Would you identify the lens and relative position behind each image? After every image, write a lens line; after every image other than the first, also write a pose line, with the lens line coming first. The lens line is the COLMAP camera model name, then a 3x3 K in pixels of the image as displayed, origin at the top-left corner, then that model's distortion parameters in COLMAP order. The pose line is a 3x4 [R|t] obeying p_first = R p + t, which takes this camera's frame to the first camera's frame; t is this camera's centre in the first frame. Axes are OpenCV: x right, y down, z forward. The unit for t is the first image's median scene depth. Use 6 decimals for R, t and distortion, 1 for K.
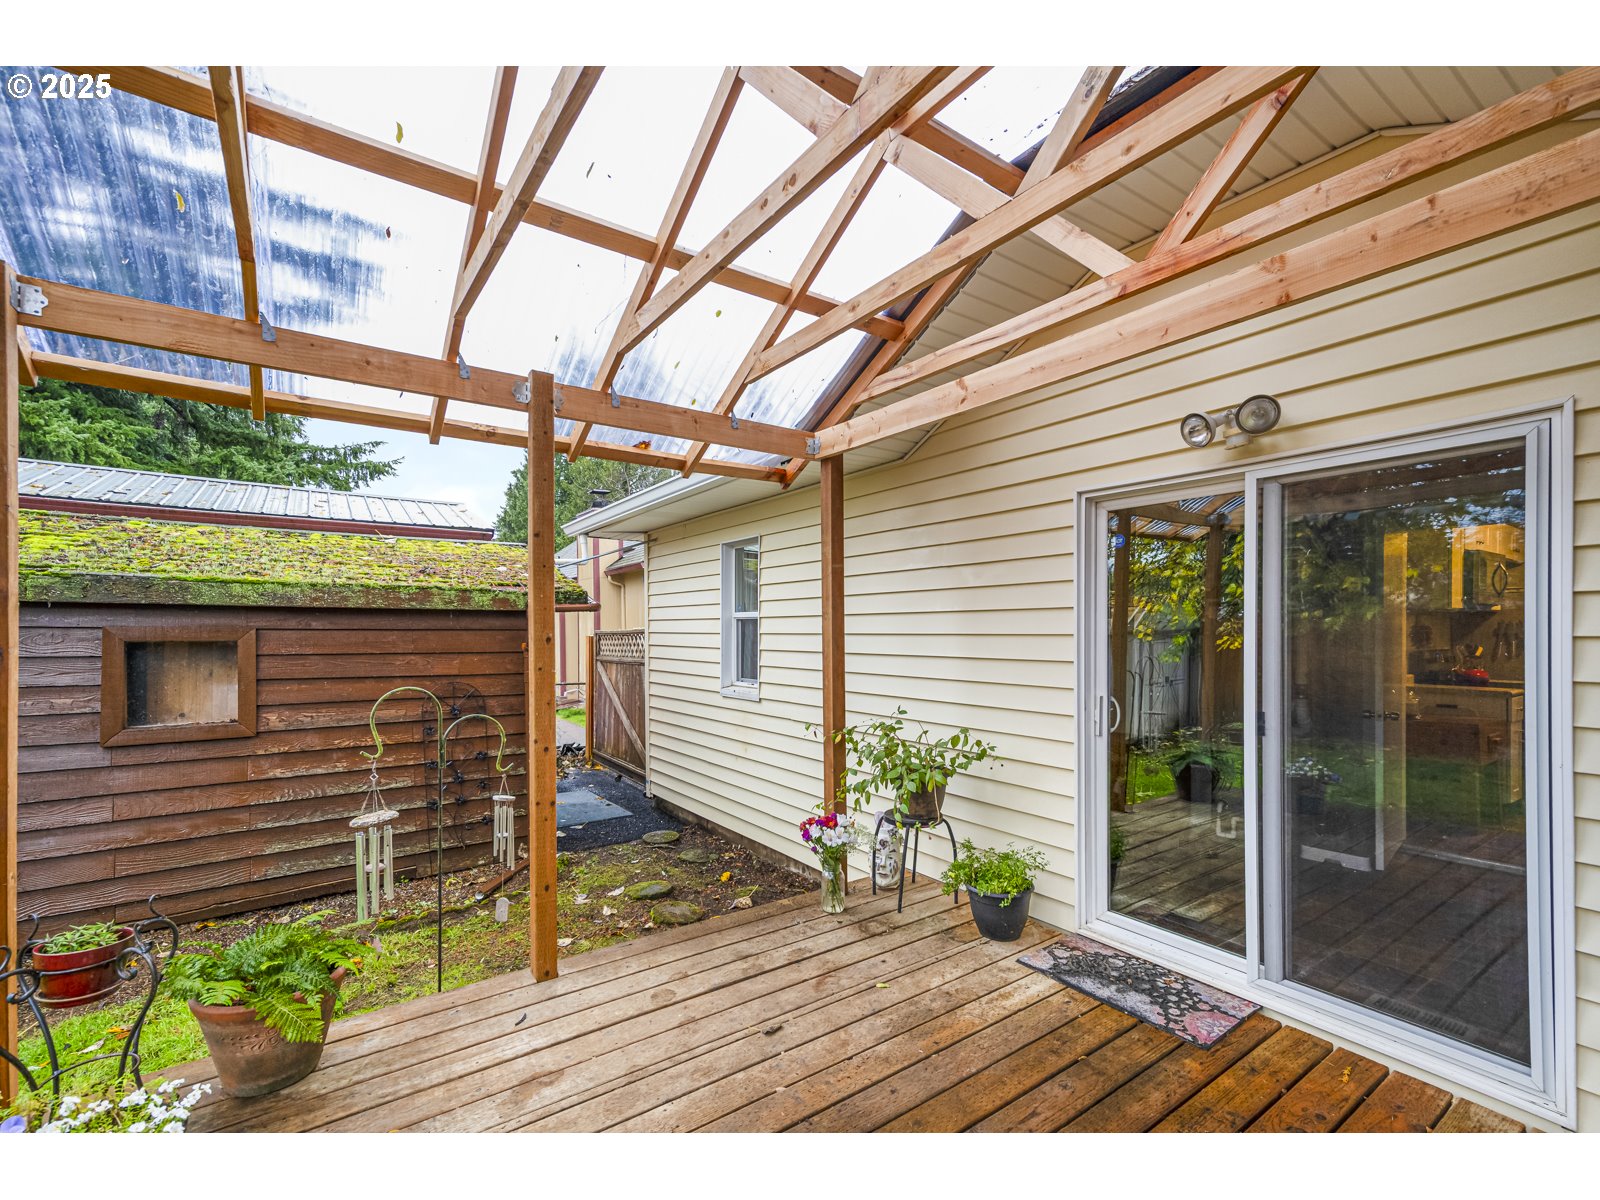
lens RADIAL K [[707.3, 0, 806.7], [0, 707.3, 632.8], [0, 0, 1]] dist [0.003007, 0.000343]
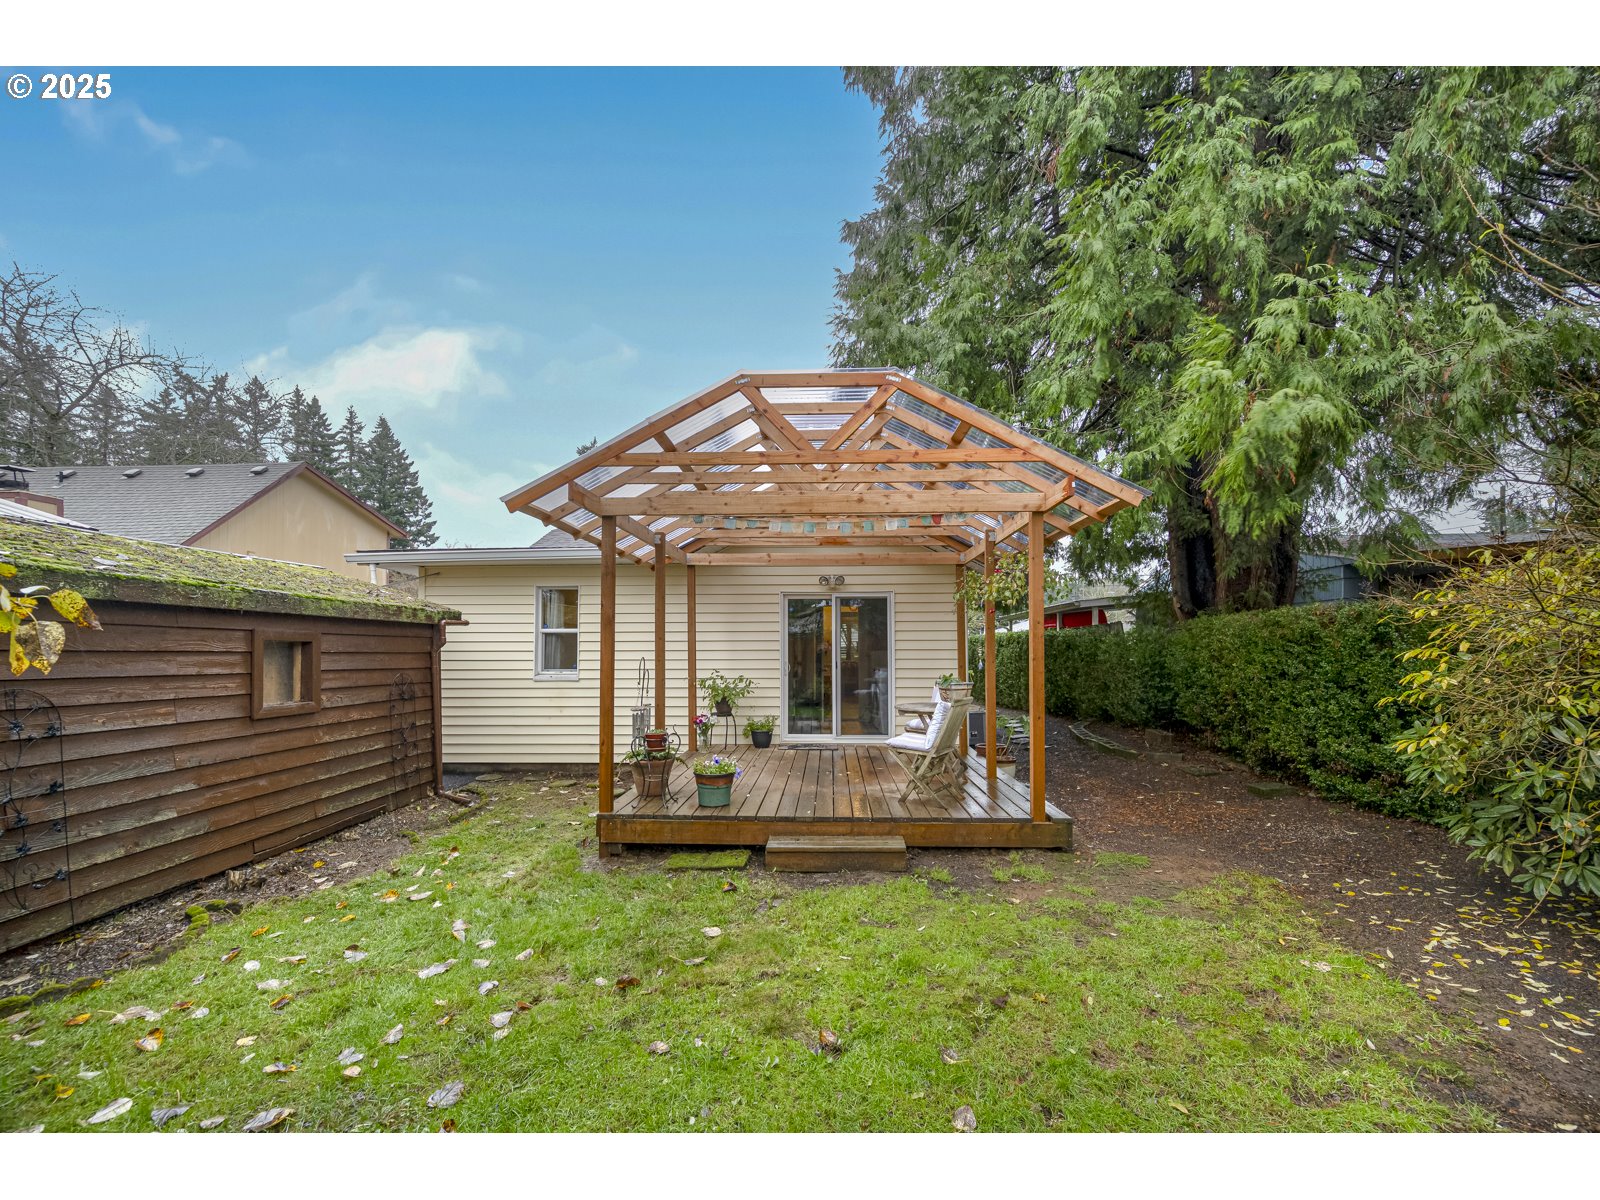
lens RADIAL K [[641.8, 0, 836.3], [0, 641.8, 631.0], [0, 0, 1]] dist [-0.001480, -0.000114]
pose [[0.585689, 0.021712, 0.810245, -1.190694], [0.006765, 0.999475, -0.031673, 0.035978], [-0.810508, 0.024032, 0.585234, -0.532919]]
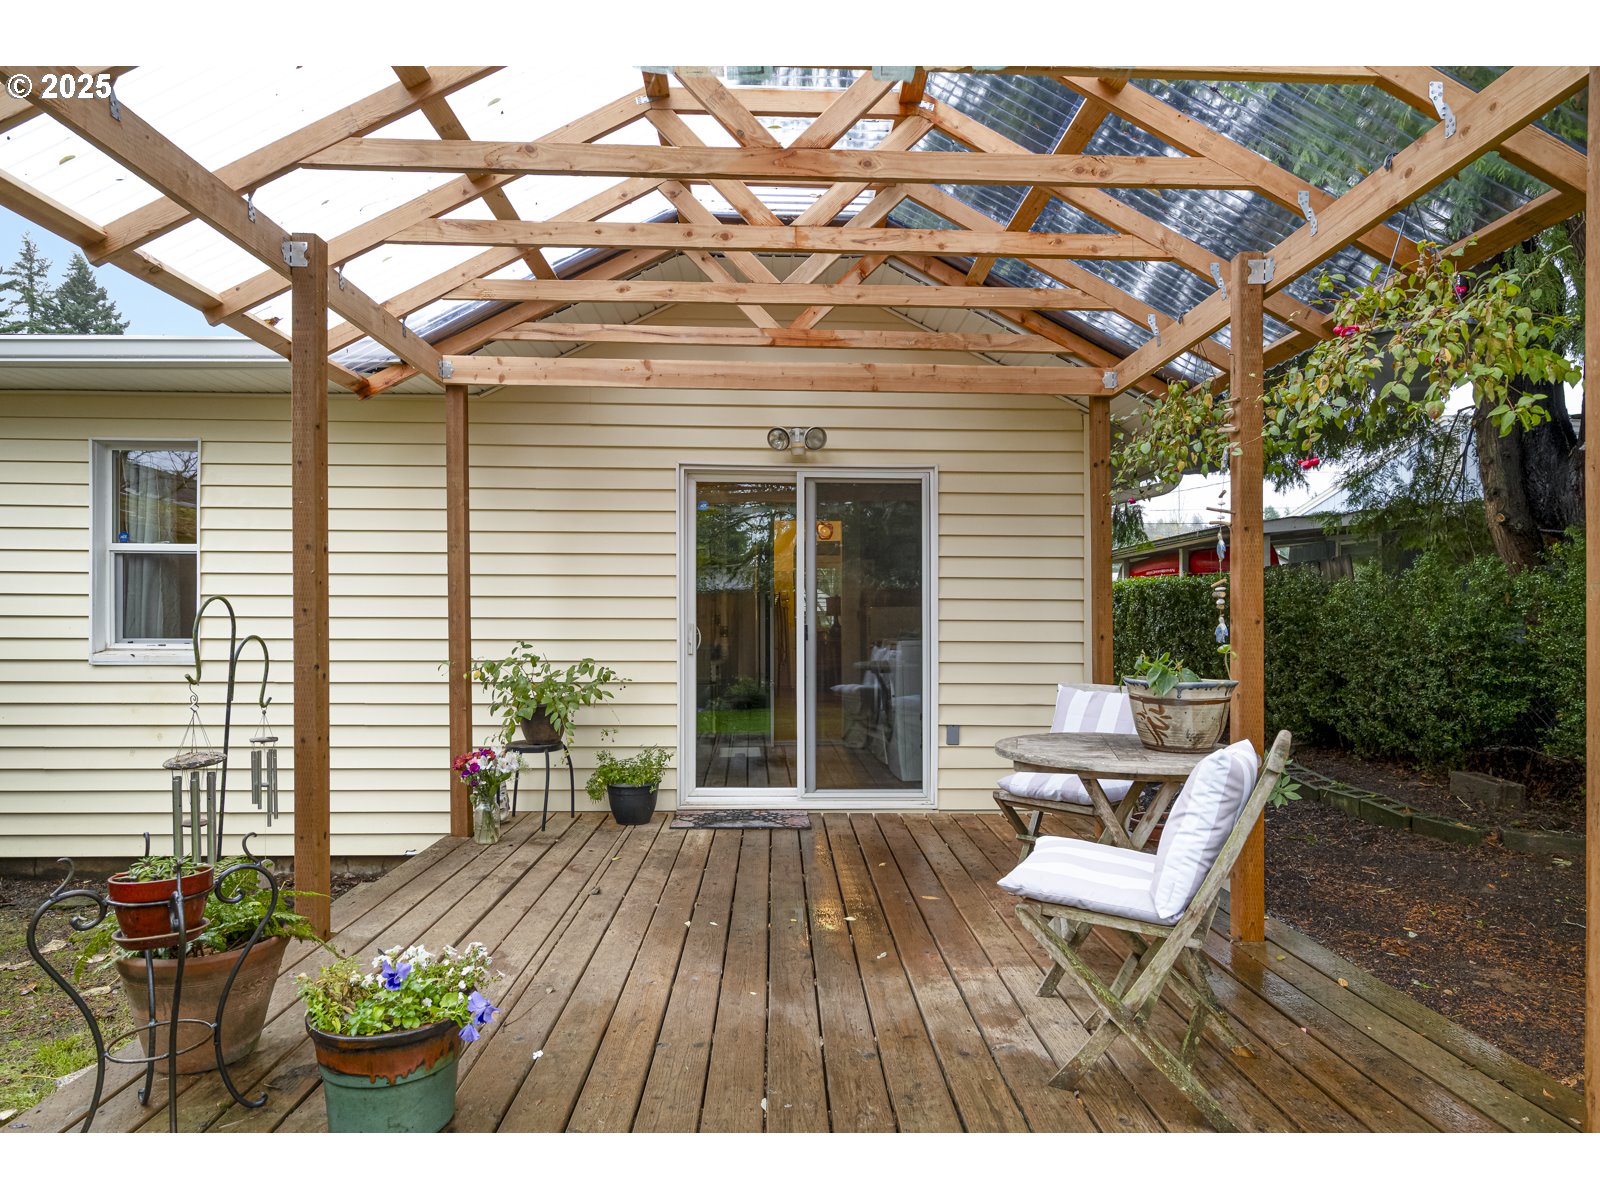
lens RADIAL K [[885.1, 0, 834.3], [0, 885.1, 634.7], [0, 0, 1]] dist [-0.000540, 0.000582]
pose [[0.535927, -0.012909, 0.844166, -0.604263], [0.000374, 0.999887, 0.015053, 0.062667], [-0.844264, -0.007752, 0.535871, -0.068139]]
